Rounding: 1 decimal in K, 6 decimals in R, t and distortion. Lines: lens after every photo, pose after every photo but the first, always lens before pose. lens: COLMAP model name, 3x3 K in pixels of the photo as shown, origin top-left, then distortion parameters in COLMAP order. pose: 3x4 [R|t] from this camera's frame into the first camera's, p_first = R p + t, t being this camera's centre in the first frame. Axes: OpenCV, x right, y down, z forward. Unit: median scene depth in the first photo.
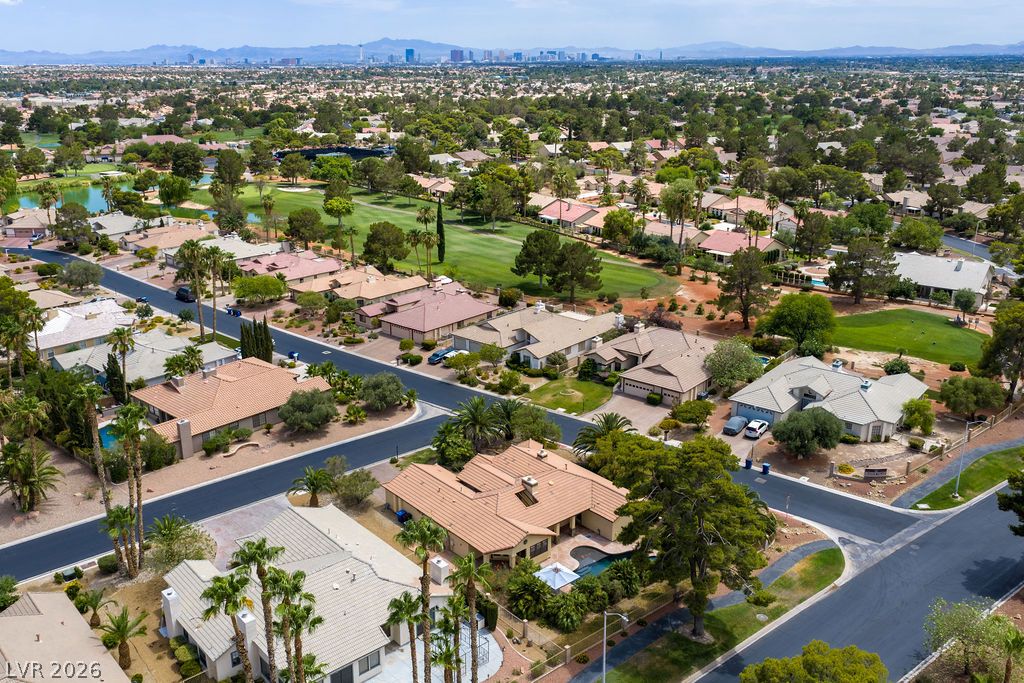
lens RADIAL K [[890.2, 0, 512.0], [0, 890.2, 341.5], [0, 0, 1]] dist [0.008846, -0.006536]
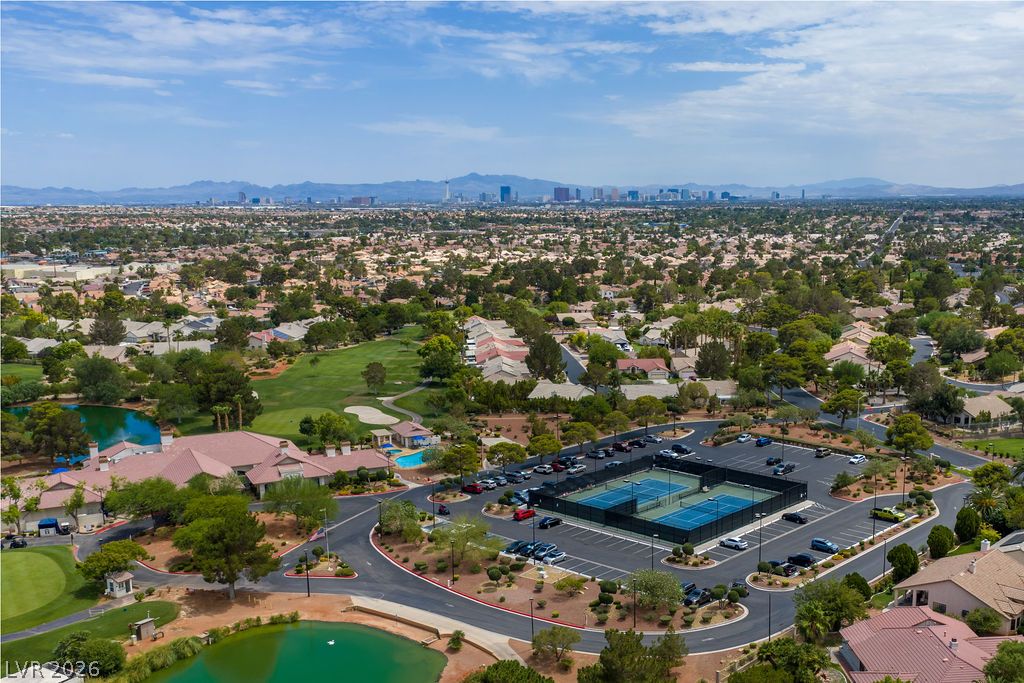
lens RADIAL K [[890.2, 0, 512.0], [0, 890.2, 341.5], [0, 0, 1]] dist [0.008846, -0.006536]
pose [[0.999562, 0.007968, -0.028509, -0.089367], [-0.011850, 0.990266, -0.138684, -0.076538], [0.027127, 0.138961, 0.989926, 0.218028]]
